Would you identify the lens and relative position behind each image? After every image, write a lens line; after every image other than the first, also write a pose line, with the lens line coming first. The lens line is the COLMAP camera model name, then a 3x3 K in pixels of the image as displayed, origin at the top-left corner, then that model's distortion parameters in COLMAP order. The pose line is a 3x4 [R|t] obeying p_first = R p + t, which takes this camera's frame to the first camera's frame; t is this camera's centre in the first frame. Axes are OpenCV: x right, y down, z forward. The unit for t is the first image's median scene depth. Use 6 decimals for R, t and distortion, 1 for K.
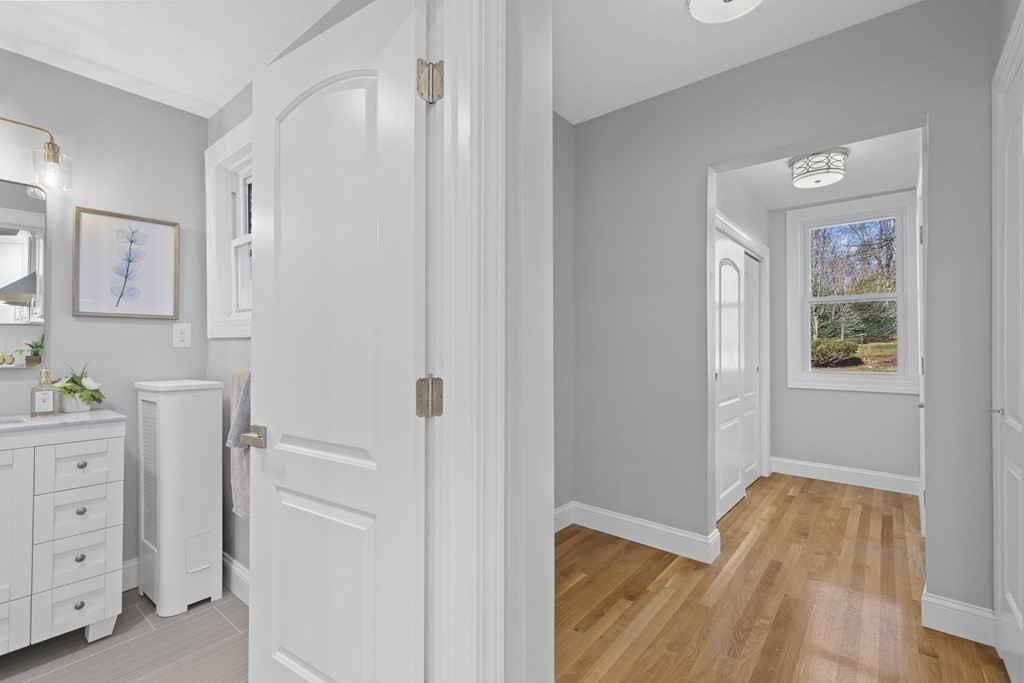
lens RADIAL K [[457.1, 0, 494.3], [0, 457.1, 346.2], [0, 0, 1]] dist [0.000436, 0.008263]
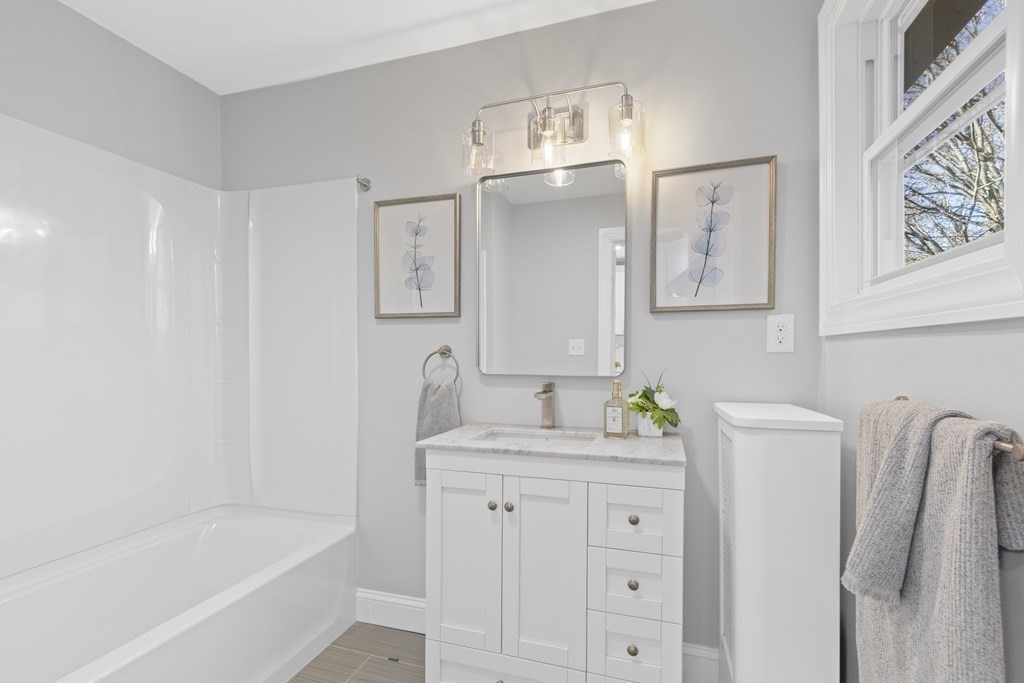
lens RADIAL K [[491.1, 0, 511.6], [0, 491.1, 364.0], [0, 0, 1]] dist [0.001660, 0.000041]
pose [[0.409770, 0.015506, -0.912057, -0.243297], [0.004164, 0.999813, 0.018868, 0.004905], [0.912179, -0.011529, 0.409629, 0.436478]]
